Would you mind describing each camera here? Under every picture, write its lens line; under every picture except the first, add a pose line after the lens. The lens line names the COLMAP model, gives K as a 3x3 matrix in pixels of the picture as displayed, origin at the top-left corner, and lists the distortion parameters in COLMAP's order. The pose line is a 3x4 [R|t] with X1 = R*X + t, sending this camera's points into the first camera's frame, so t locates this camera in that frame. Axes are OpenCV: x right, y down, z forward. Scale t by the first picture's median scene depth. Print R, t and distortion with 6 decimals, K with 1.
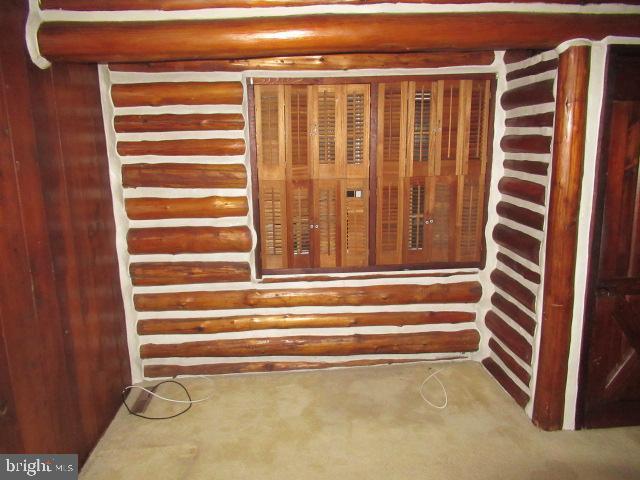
lens RADIAL K [[483.5, 0, 319.7], [0, 483.5, 243.4], [0, 0, 1]] dist [-0.000331, -0.000648]
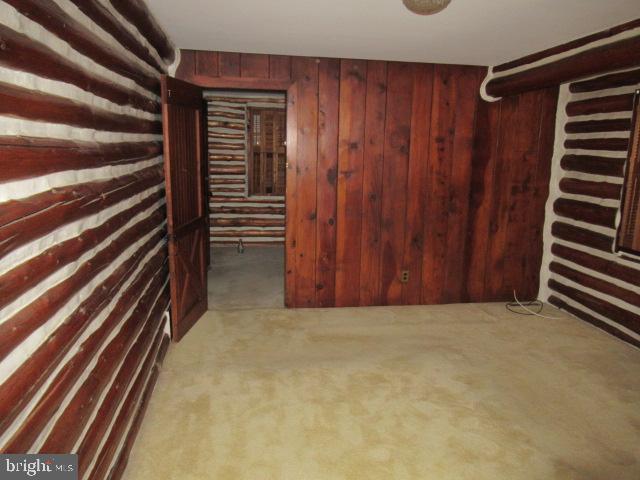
lens RADIAL K [[483.5, 0, 319.3], [0, 483.5, 238.3], [0, 0, 1]] dist [-0.000331, -0.000648]
pose [[0.105994, 0.213427, -0.971192, 0.979682], [-0.219606, 0.957602, 0.186473, -0.024969], [0.969814, 0.193515, 0.148370, 0.081964]]
